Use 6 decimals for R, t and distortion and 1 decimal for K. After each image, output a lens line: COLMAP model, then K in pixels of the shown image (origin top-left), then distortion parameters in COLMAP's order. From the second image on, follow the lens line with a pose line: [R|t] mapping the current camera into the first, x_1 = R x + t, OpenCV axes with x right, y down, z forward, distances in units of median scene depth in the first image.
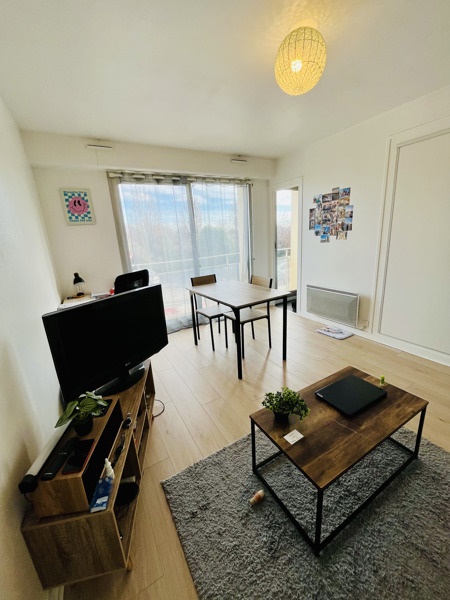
lens RADIAL K [[242.2, 0, 225.0], [0, 242.2, 299.4], [0, 0, 1]] dist [-0.001474, -0.000888]
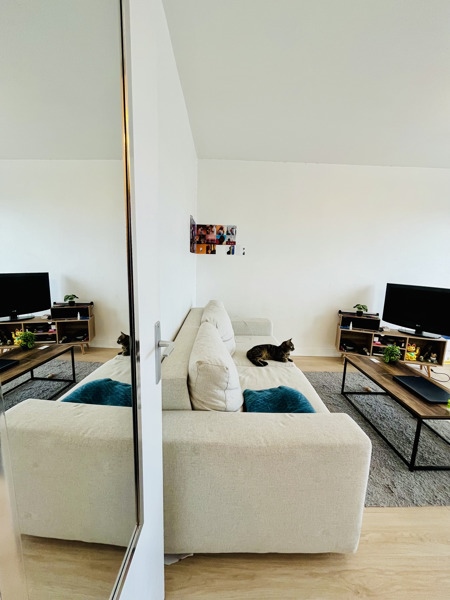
lens RADIAL K [[242.2, 0, 224.6], [0, 242.2, 299.0], [0, 0, 1]] dist [-0.001474, -0.000888]
pose [[-0.476506, 0.191310, -0.858104, 0.955041], [-0.228147, 0.915693, 0.330839, -0.091747], [0.849053, 0.353421, -0.392687, 0.231246]]
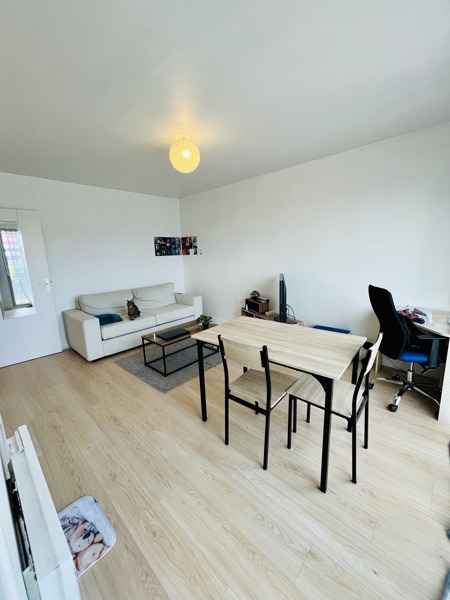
lens RADIAL K [[242.2, 0, 222.9], [0, 242.2, 298.6], [0, 0, 1]] dist [-0.001474, -0.000888]
pose [[-0.953914, 0.142192, -0.264253, 0.321472], [0.012188, 0.898240, 0.439336, -0.371667], [0.299833, 0.415868, -0.858577, 1.337990]]
